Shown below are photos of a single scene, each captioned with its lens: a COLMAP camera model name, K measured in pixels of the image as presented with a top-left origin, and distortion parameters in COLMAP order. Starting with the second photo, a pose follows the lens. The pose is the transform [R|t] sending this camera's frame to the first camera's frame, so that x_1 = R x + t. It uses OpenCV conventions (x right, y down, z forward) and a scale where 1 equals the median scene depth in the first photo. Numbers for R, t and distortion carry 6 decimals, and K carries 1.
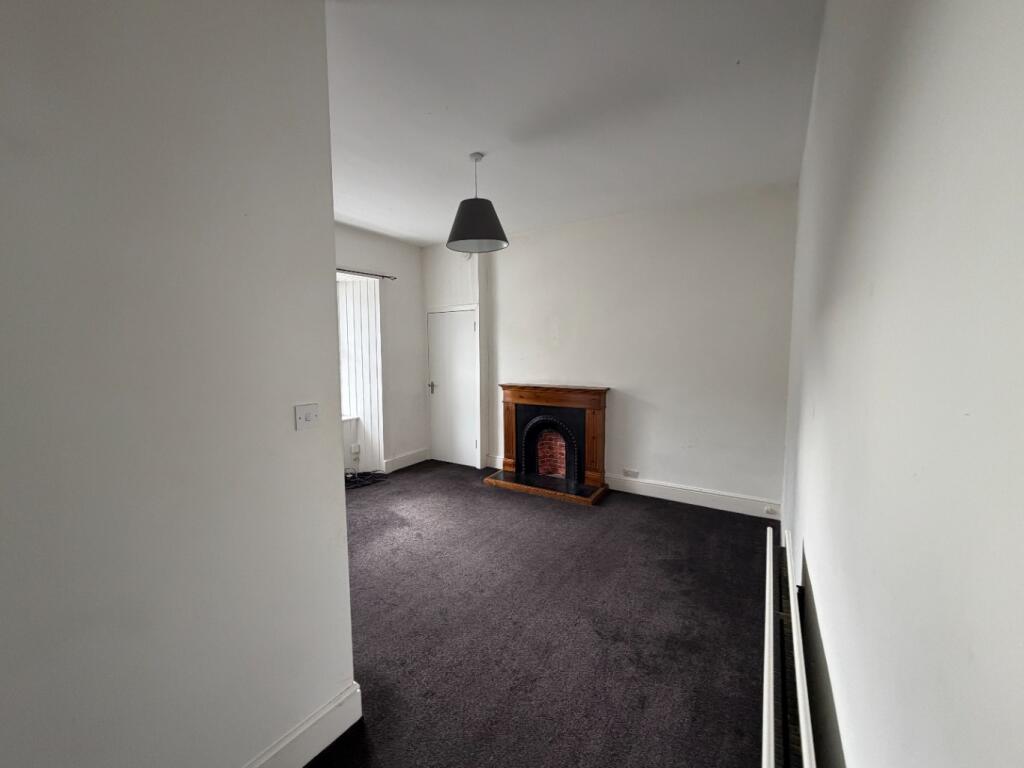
lens RADIAL K [[411.2, 0, 511.8], [0, 411.2, 367.3], [0, 0, 1]] dist [-0.000451, 0.000009]
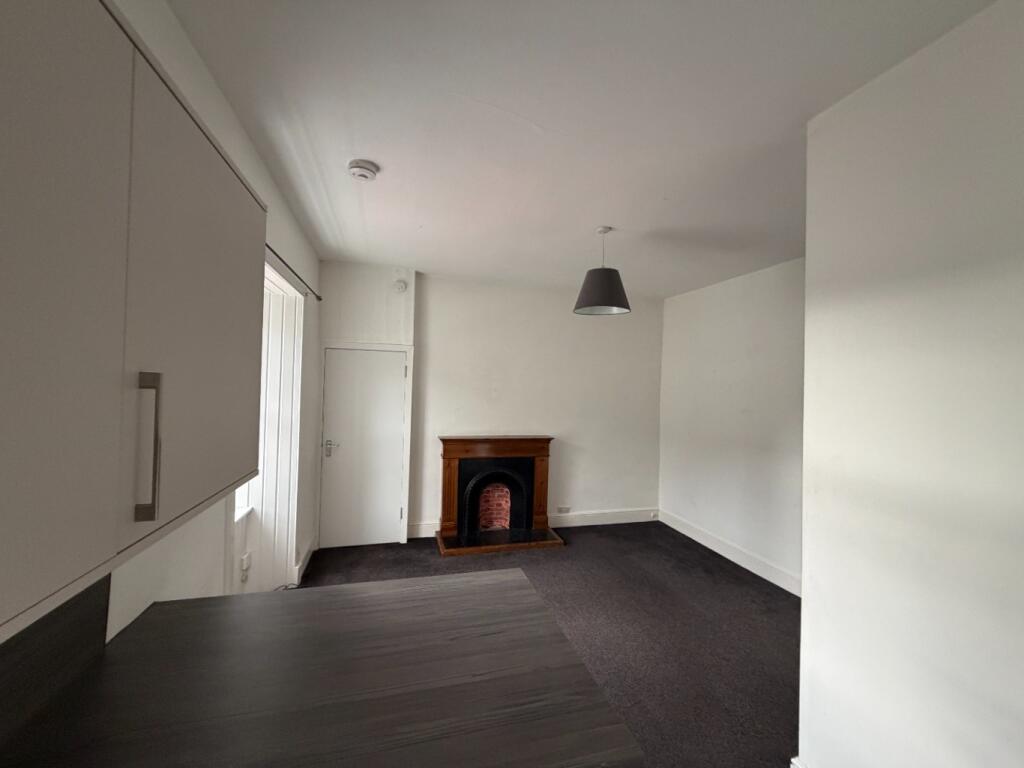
lens RADIAL K [[403.5, 0, 512.0], [0, 403.5, 384.0], [0, 0, 1]] dist [0.020517, 0.000045]
pose [[0.671703, 0.035193, 0.739984, -0.588391], [0.007657, 0.998488, -0.054438, -0.028551], [-0.740781, 0.042232, 0.670418, 0.302368]]
